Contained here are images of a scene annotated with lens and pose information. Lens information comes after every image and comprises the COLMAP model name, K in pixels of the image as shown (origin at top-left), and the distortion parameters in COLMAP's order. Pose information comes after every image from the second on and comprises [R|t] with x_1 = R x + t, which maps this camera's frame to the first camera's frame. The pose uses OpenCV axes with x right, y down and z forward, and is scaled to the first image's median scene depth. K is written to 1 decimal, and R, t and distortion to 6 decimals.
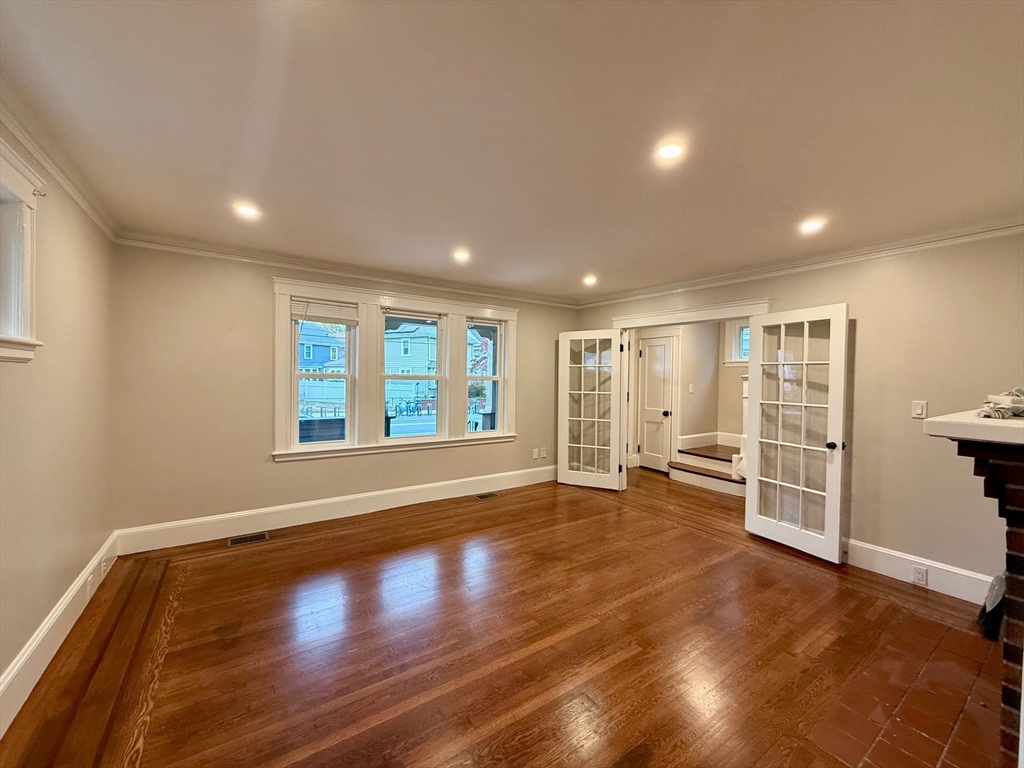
lens RADIAL K [[407.6, 0, 509.1], [0, 407.6, 385.3], [0, 0, 1]] dist [-0.000431, 0.000250]
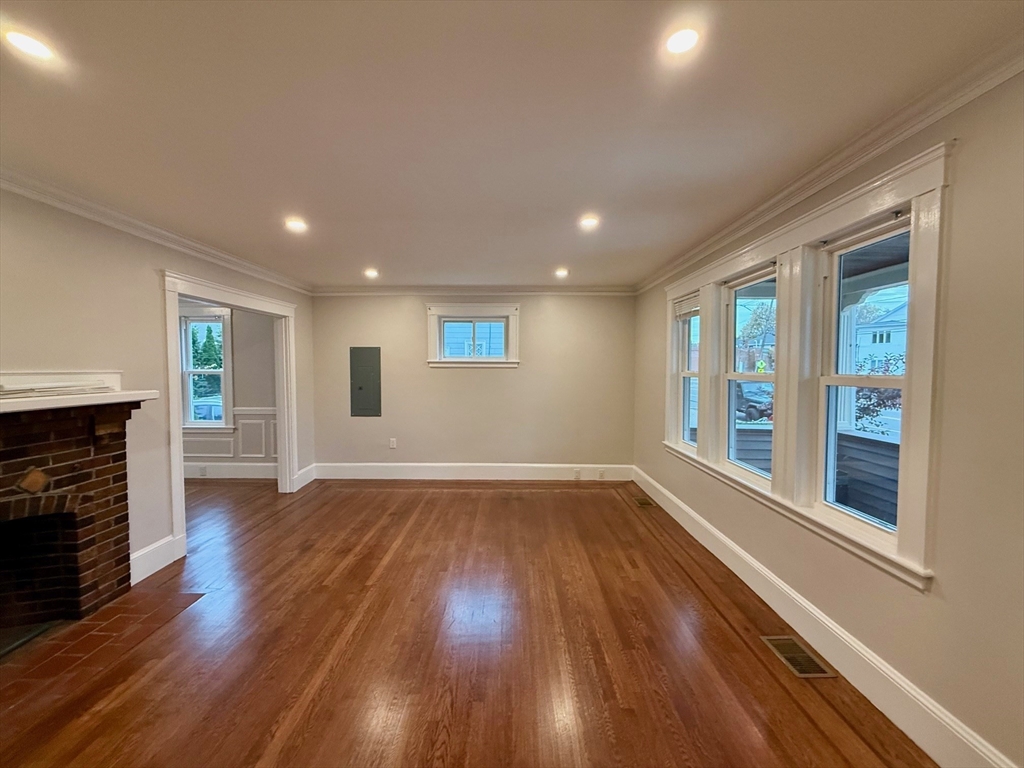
lens RADIAL K [[407.6, 0, 509.1], [0, 407.6, 385.3], [0, 0, 1]] dist [-0.000431, 0.000250]
pose [[-0.566675, 0.021858, -0.823651, 0.650147], [-0.029605, 0.998462, 0.046866, -0.034442], [0.823409, 0.050942, -0.565157, 1.367961]]
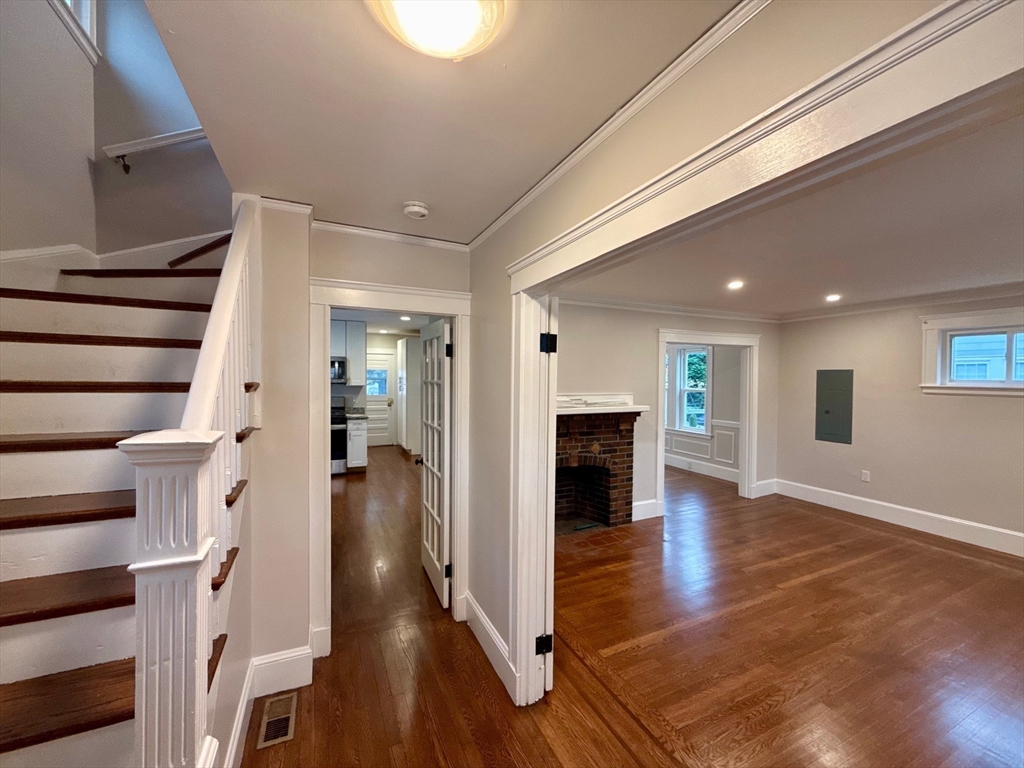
lens RADIAL K [[407.6, 0, 509.1], [0, 407.6, 385.3], [0, 0, 1]] dist [-0.000431, 0.000250]
pose [[-0.987304, -0.022492, 0.157243, 0.621943], [-0.015151, 0.998745, 0.047728, -0.086524], [-0.158119, 0.044739, -0.986406, 1.693564]]
